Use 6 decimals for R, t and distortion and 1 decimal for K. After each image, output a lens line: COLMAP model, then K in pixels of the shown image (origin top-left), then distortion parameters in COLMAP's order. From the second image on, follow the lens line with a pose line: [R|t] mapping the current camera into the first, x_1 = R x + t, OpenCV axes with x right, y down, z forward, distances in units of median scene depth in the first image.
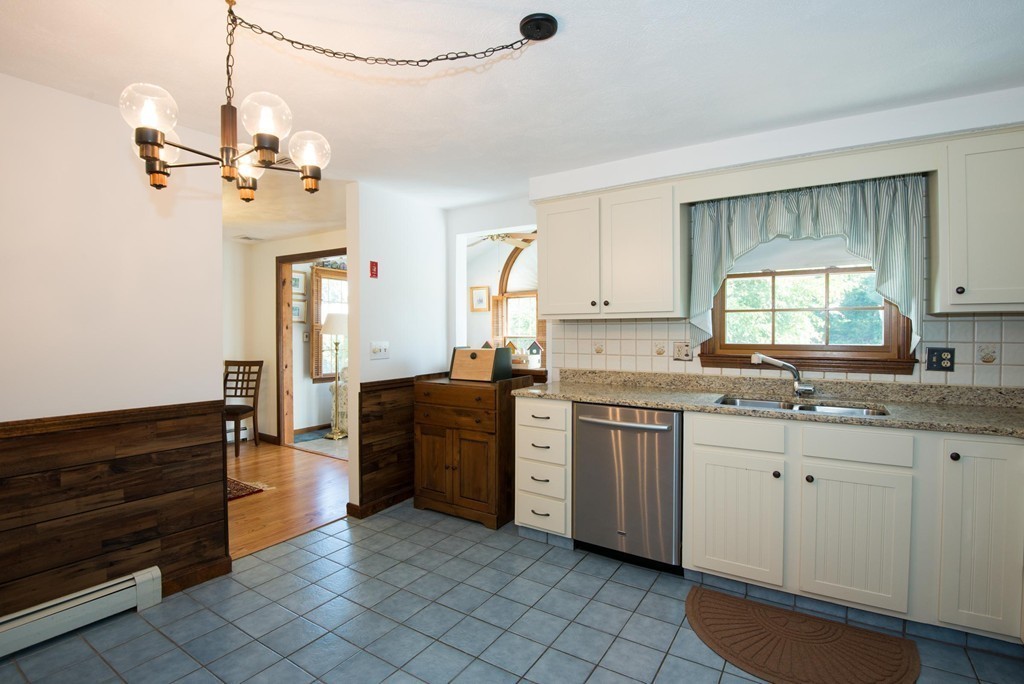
lens RADIAL K [[473.8, 0, 511.0], [0, 473.8, 334.1], [0, 0, 1]] dist [-0.001110, -0.022580]
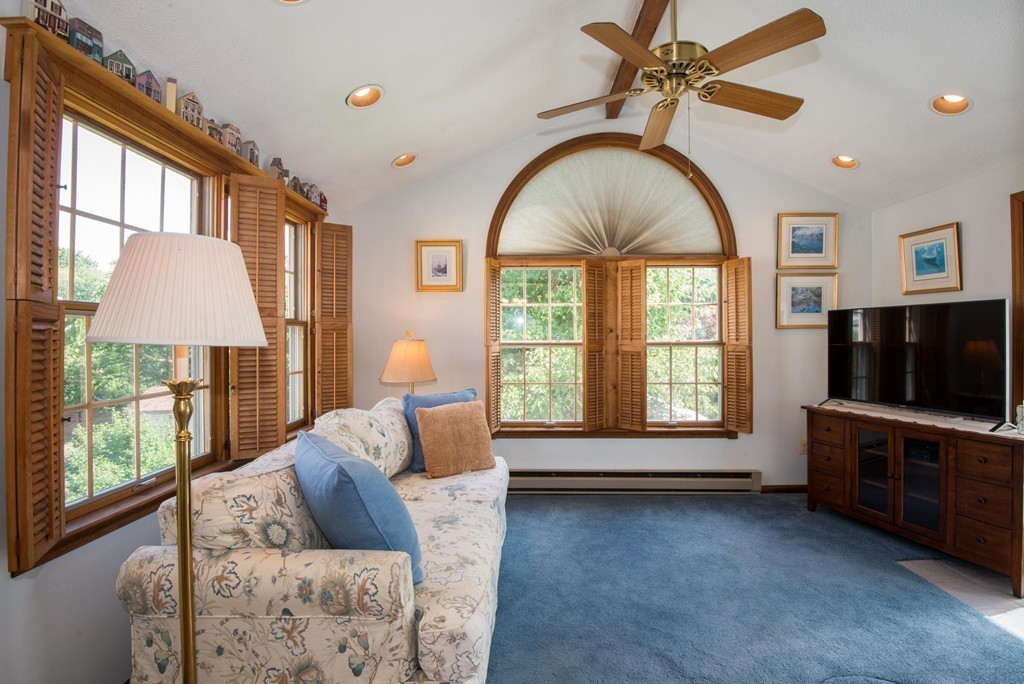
lens RADIAL K [[473.8, 0, 511.0], [0, 473.8, 334.1], [0, 0, 1]] dist [-0.001110, -0.022580]
pose [[0.851885, -0.000454, 0.523729, -0.708766], [0.005542, 0.999951, -0.008148, -0.000814], [-0.523700, 0.009844, 0.851846, 1.524492]]
